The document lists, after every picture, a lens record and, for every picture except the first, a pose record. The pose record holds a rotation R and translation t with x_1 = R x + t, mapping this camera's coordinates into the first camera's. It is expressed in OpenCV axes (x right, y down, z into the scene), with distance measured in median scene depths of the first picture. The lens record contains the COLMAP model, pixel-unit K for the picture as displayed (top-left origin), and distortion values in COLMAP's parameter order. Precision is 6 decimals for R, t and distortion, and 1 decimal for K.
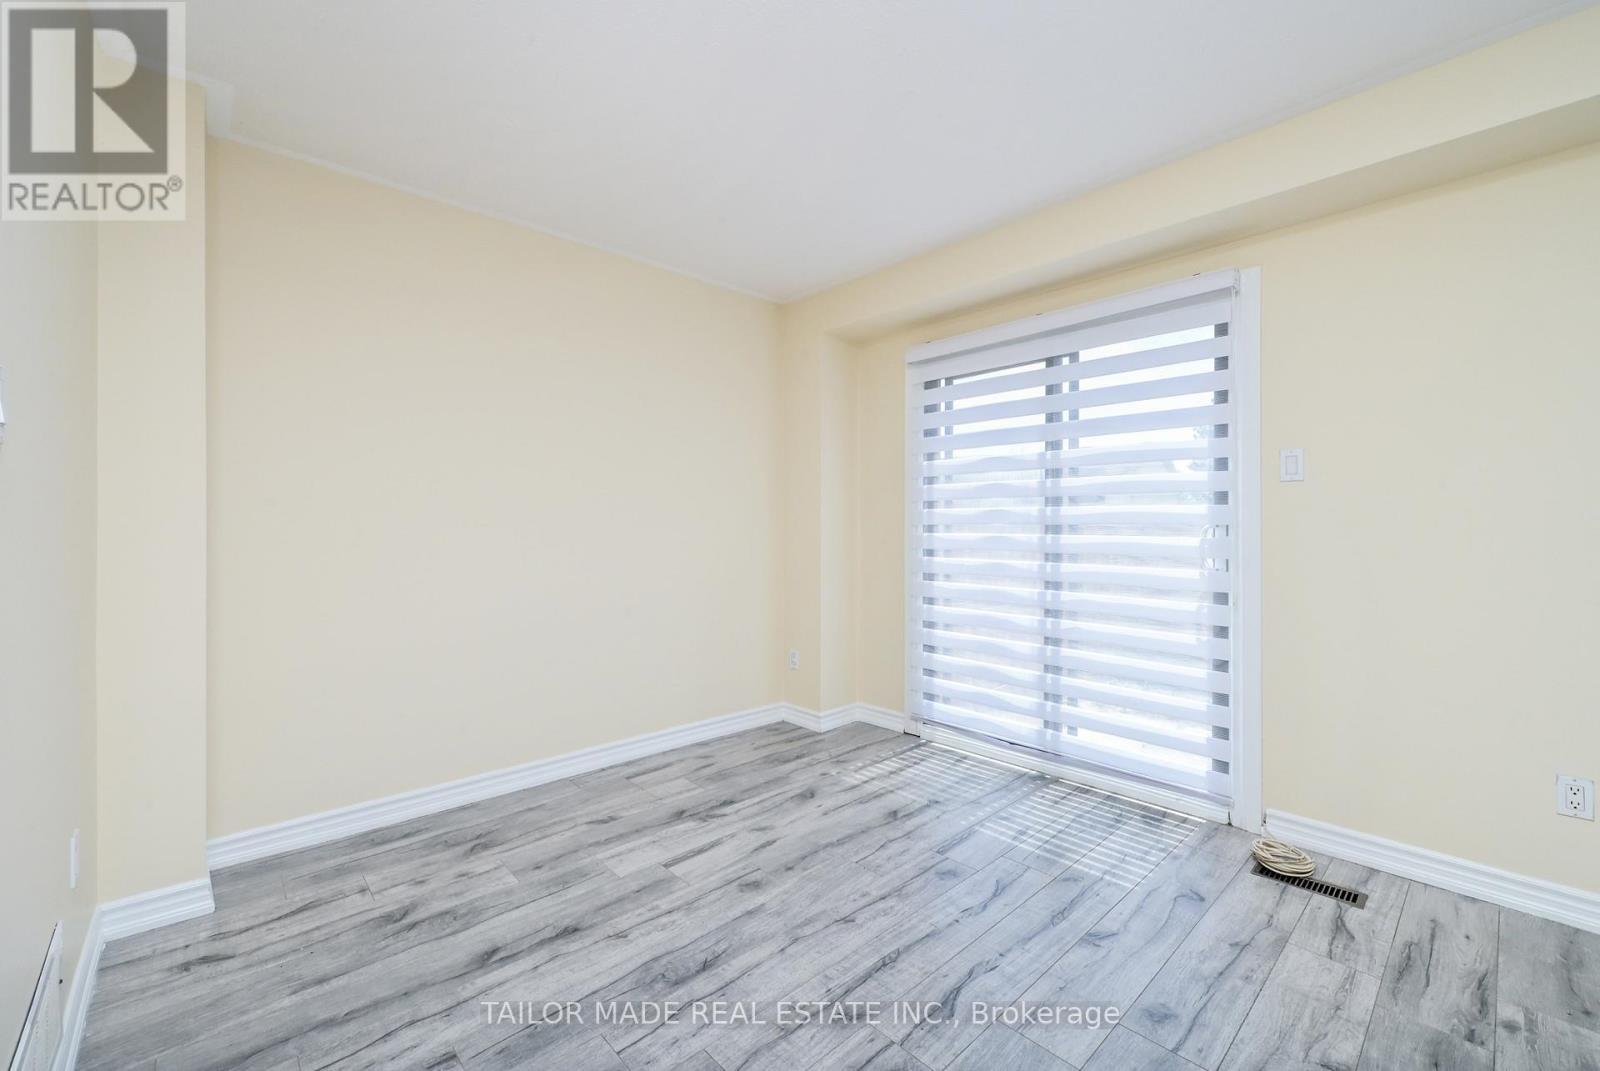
lens RADIAL K [[656.5, 0, 797.5], [0, 656.5, 532.8], [0, 0, 1]] dist [0.000564, 0.000289]
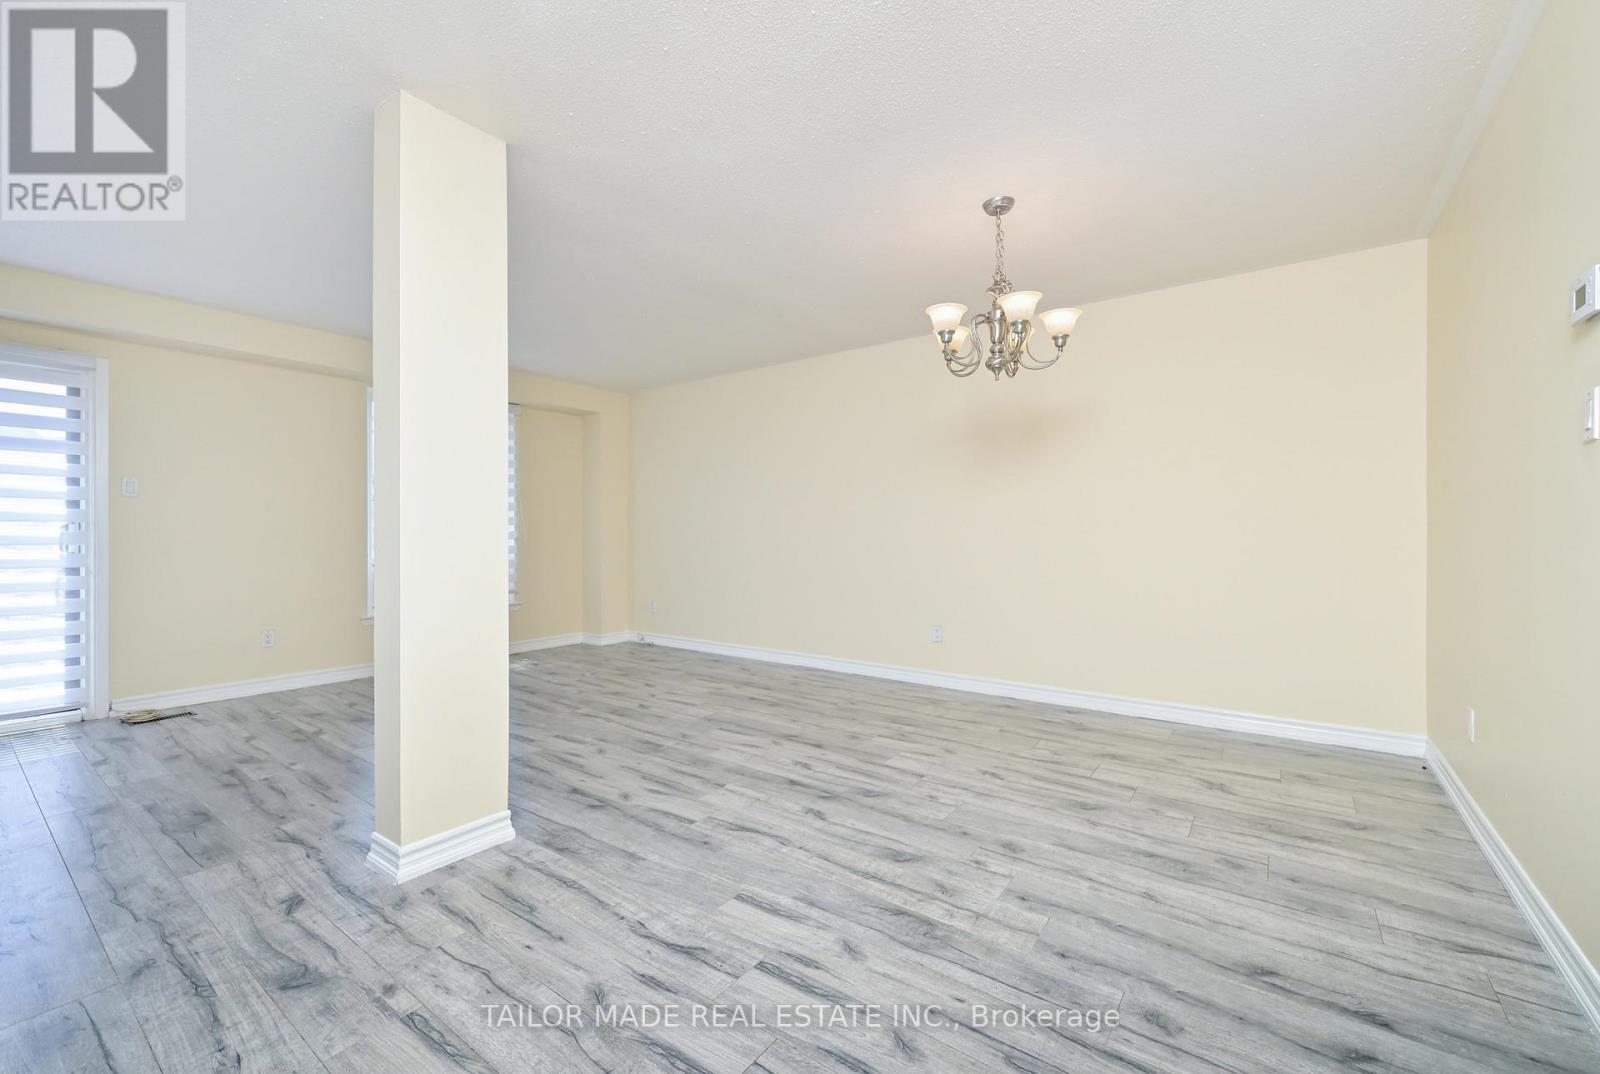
lens RADIAL K [[658.9, 0, 797.6], [0, 658.9, 537.2], [0, 0, 1]] dist [0.006954, 0.000142]
pose [[-0.184172, -0.003973, 0.982886, -0.990412], [0.006658, 0.999964, 0.005289, 0.022515], [-0.982871, 0.007518, -0.184139, -0.293217]]
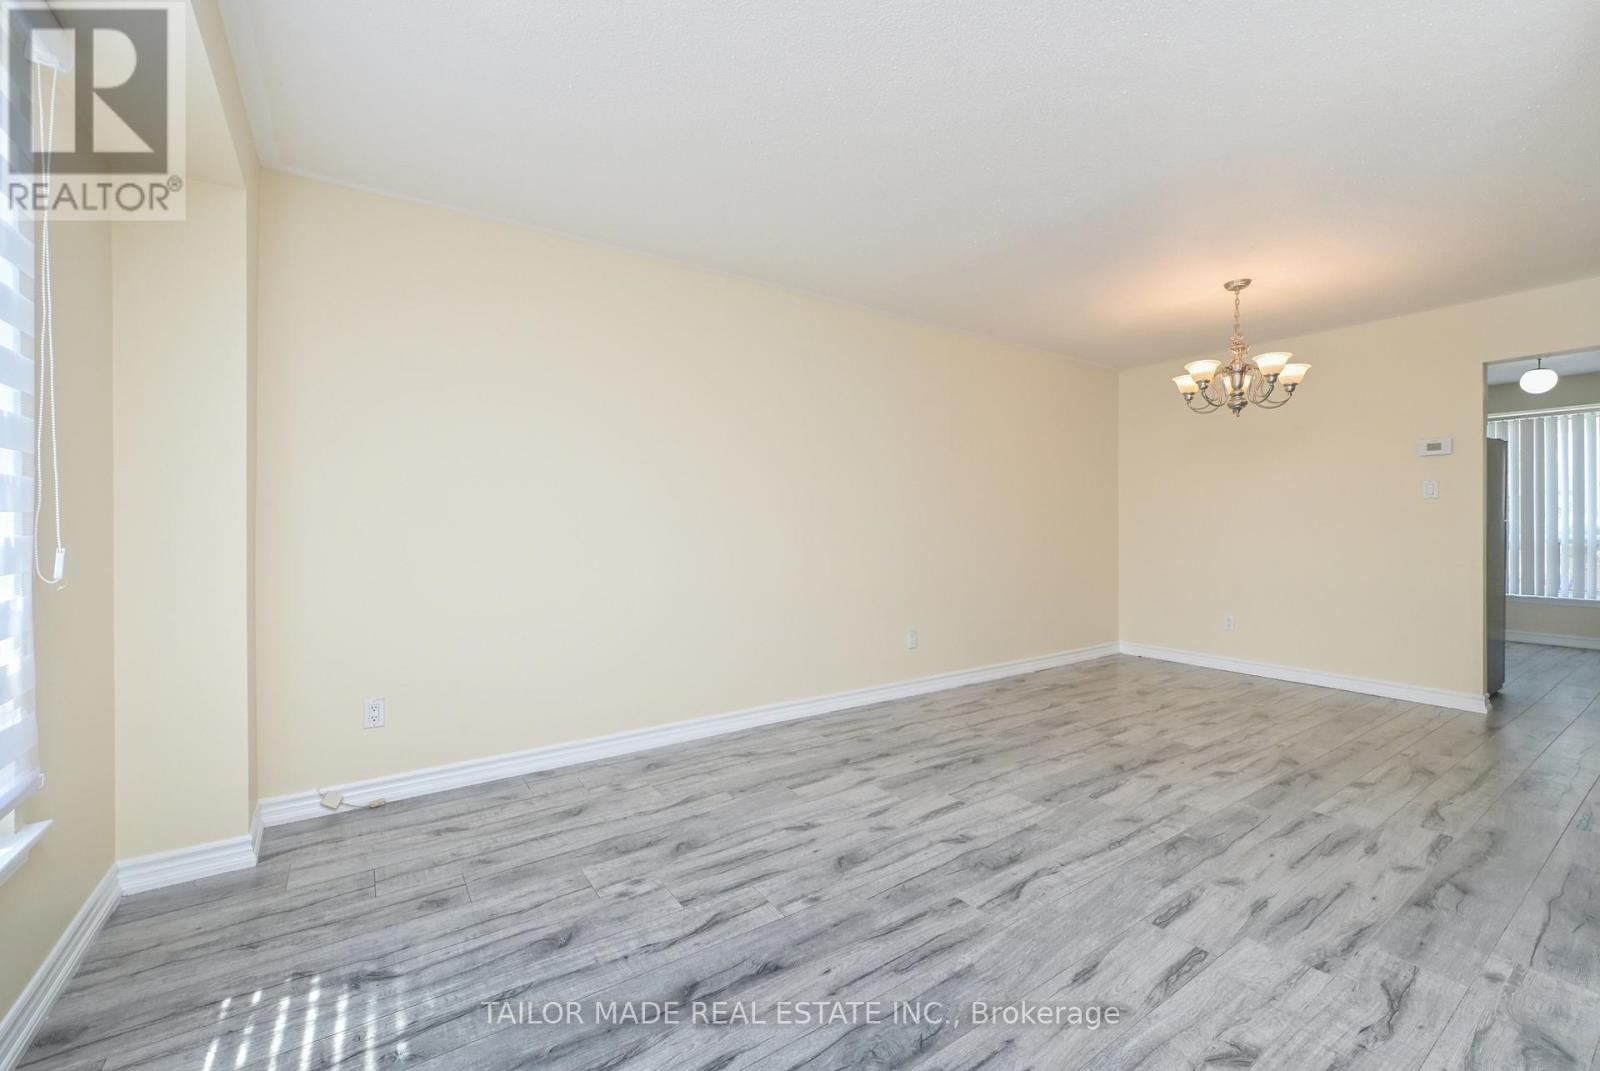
lens RADIAL K [[656.5, 0, 800.7], [0, 656.5, 531.4], [0, 0, 1]] dist [0.000564, 0.000289]
pose [[-0.989640, 0.006666, 0.143415, 0.536642], [0.007931, 0.999935, 0.008250, 0.002888], [-0.143351, 0.009302, -0.989628, 0.600702]]
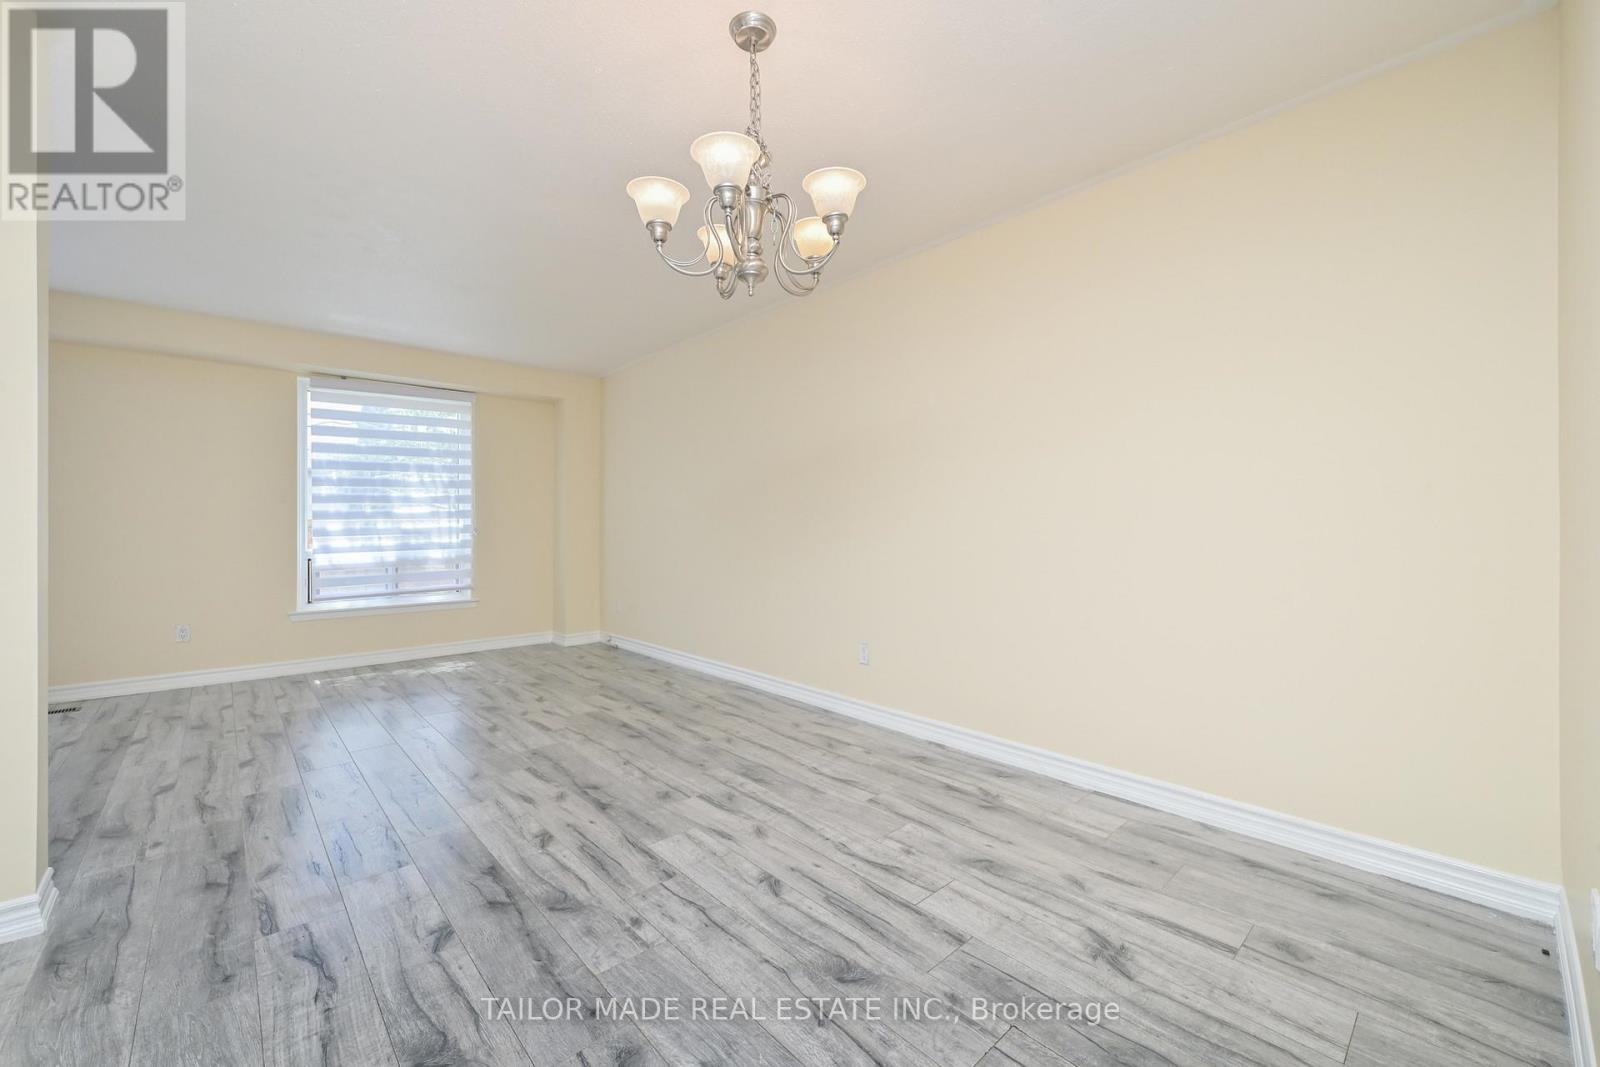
lens RADIAL K [[642.5, 0, 799.6], [0, 642.5, 527.1], [0, 0, 1]] dist [0.003356, -0.000197]
pose [[0.011028, 0.002093, 0.999937, -0.718647], [0.007144, 0.999972, -0.002172, 0.026513], [-0.999914, 0.007168, 0.011013, -0.806049]]
